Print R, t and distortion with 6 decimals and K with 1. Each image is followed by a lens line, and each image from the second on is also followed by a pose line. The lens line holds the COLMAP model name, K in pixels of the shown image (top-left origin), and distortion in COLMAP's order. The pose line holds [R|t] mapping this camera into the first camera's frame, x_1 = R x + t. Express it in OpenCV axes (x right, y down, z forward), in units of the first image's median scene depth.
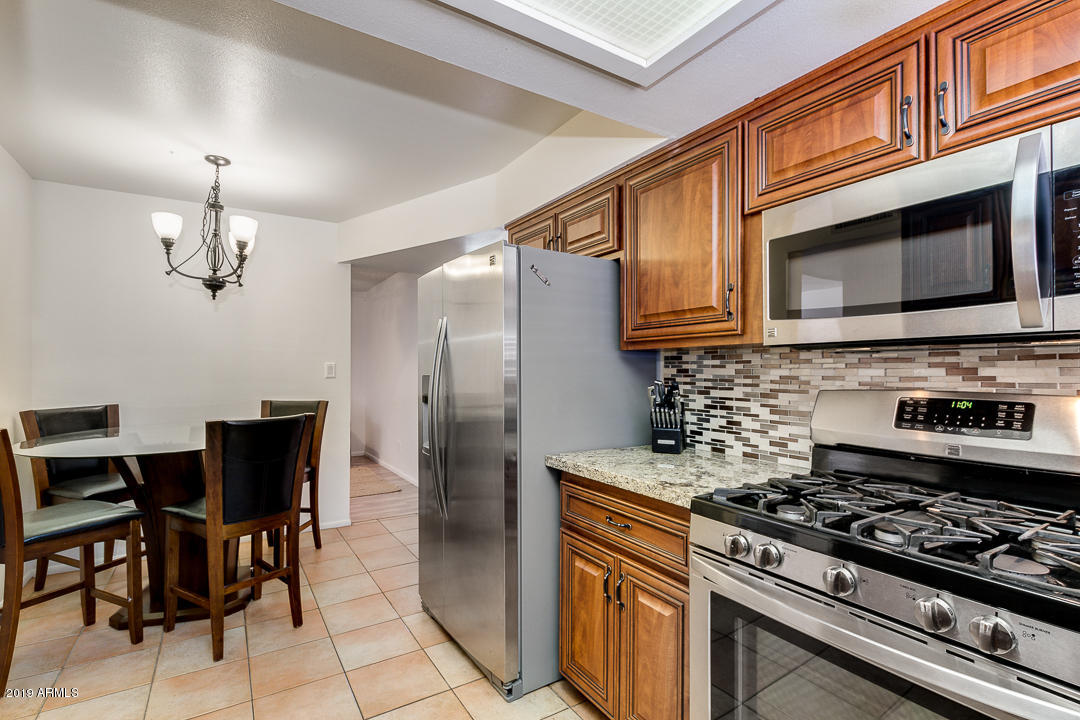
lens RADIAL K [[499.2, 0, 540.3], [0, 499.2, 363.4], [0, 0, 1]] dist [0.004678, -0.001235]
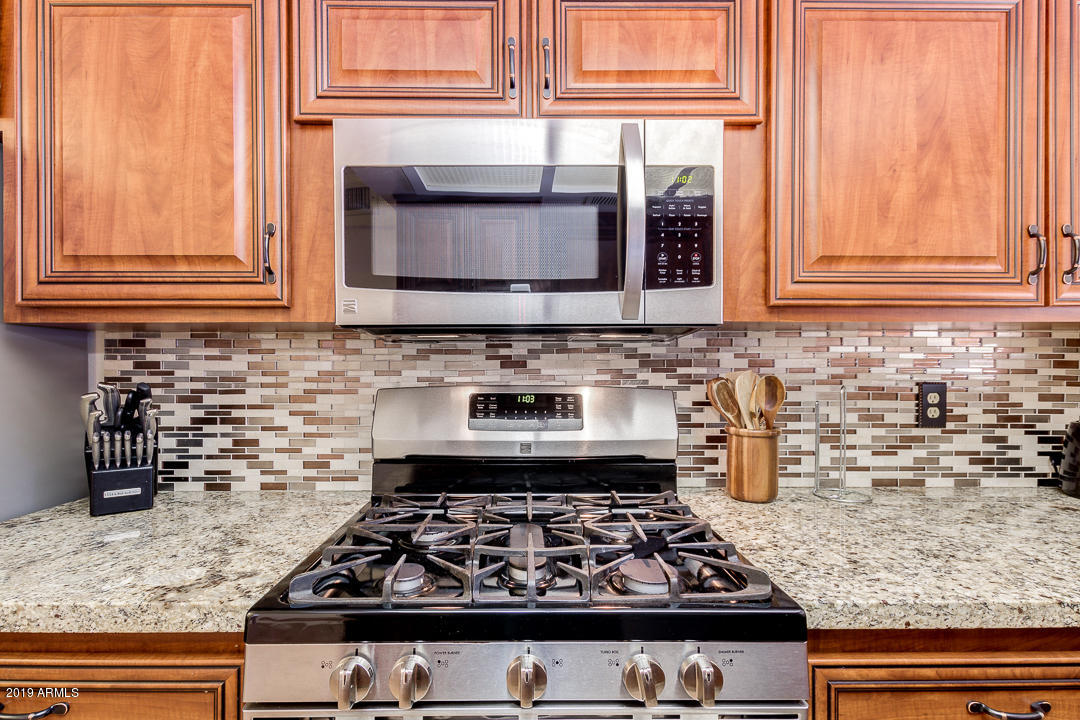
lens RADIAL K [[499.2, 0, 511.8], [0, 499.2, 367.6], [0, 0, 1]] dist [0.004678, -0.001235]
pose [[0.531850, -0.006740, 0.846812, 0.012178], [-0.010016, 0.999848, 0.014249, 0.006754], [-0.846779, -0.016060, 0.531702, 0.371228]]
